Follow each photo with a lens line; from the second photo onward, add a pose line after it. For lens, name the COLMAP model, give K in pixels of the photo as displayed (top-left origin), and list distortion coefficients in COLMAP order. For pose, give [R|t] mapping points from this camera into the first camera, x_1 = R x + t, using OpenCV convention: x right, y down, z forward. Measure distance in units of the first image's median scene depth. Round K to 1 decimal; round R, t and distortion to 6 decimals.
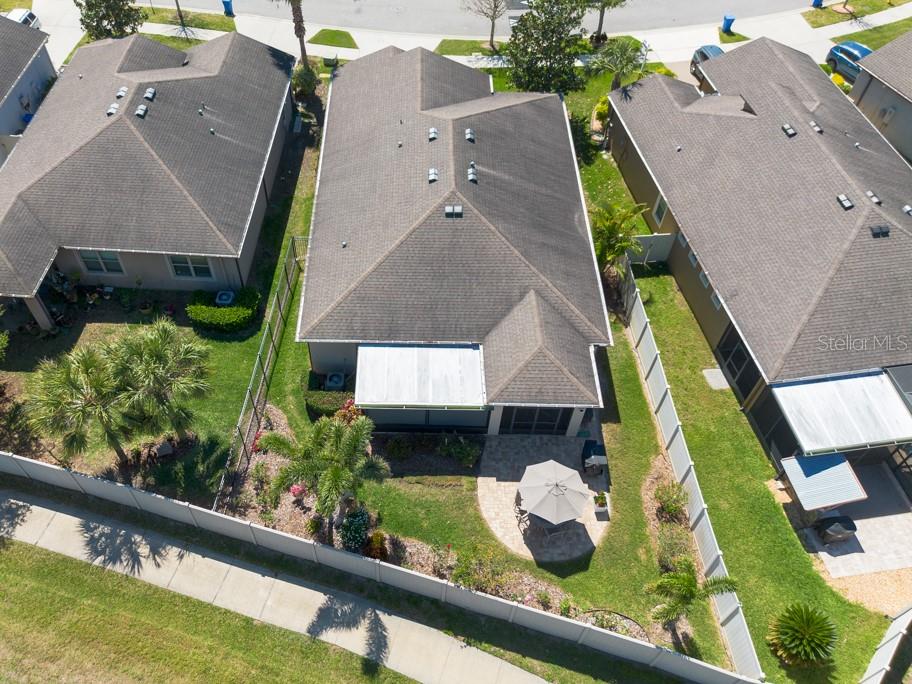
lens RADIAL K [[739.0, 0, 399.8], [0, 739.0, 352.2], [0, 0, 1]] dist [0.056022, -0.050572]
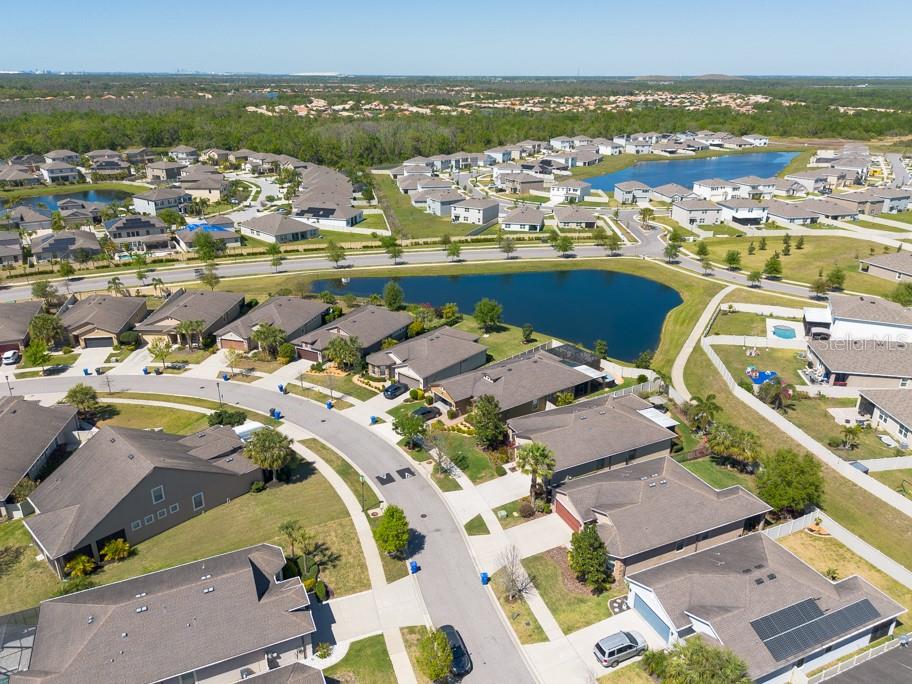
lens RADIAL K [[693.7, 0, 441.1], [0, 693.7, 344.3], [0, 0, 1]] dist [0.049754, -0.004451]
pose [[-0.463387, -0.336468, 0.819794, -1.839930], [0.695232, 0.435595, 0.571760, -2.410194], [-0.549477, 0.834893, 0.032074, 1.071536]]
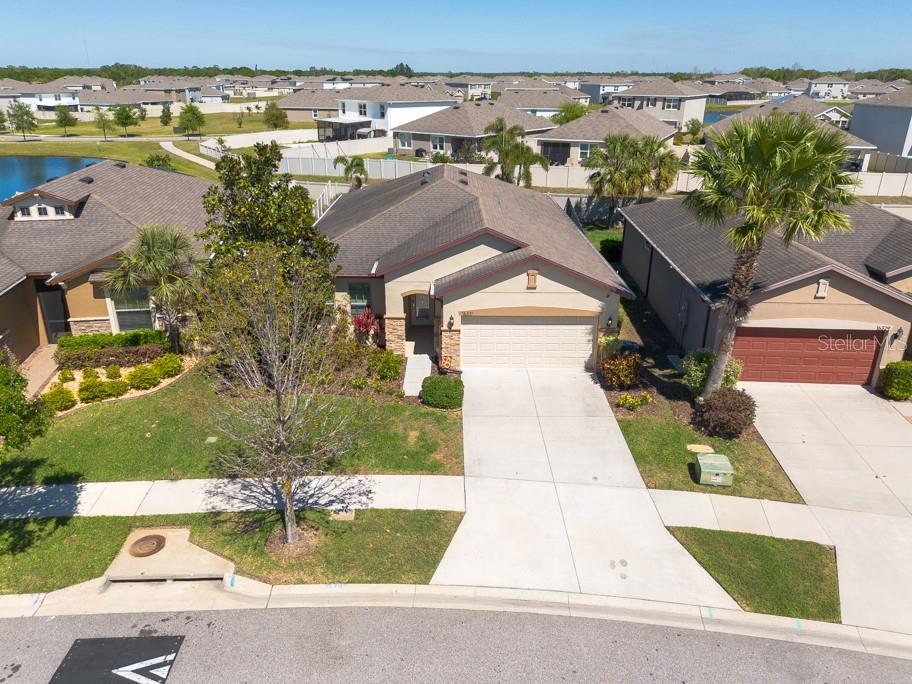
lens RADIAL K [[655.7, 0, 456.0], [0, 655.7, 342.0], [0, 0, 1]] dist [0.120374, -0.170177]
pose [[-0.999454, 0.005470, -0.032587, 0.088835], [-0.029703, 0.283295, 0.958573, -1.168345], [0.014475, 0.959017, -0.282977, 1.579329]]
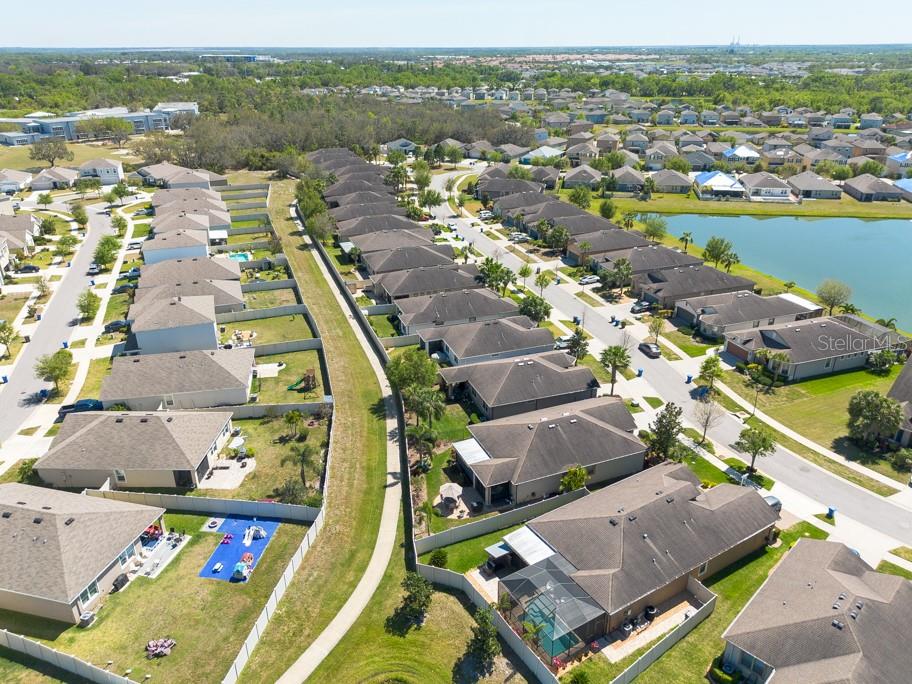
lens RADIAL K [[655.7, 0, 456.0], [0, 655.7, 342.0], [0, 0, 1]] dist [0.120374, -0.170177]
pose [[0.400237, 0.371865, -0.837572, 1.891597], [-0.714521, 0.698921, -0.031129, -0.137705], [0.573821, 0.610922, 0.545440, -0.684623]]
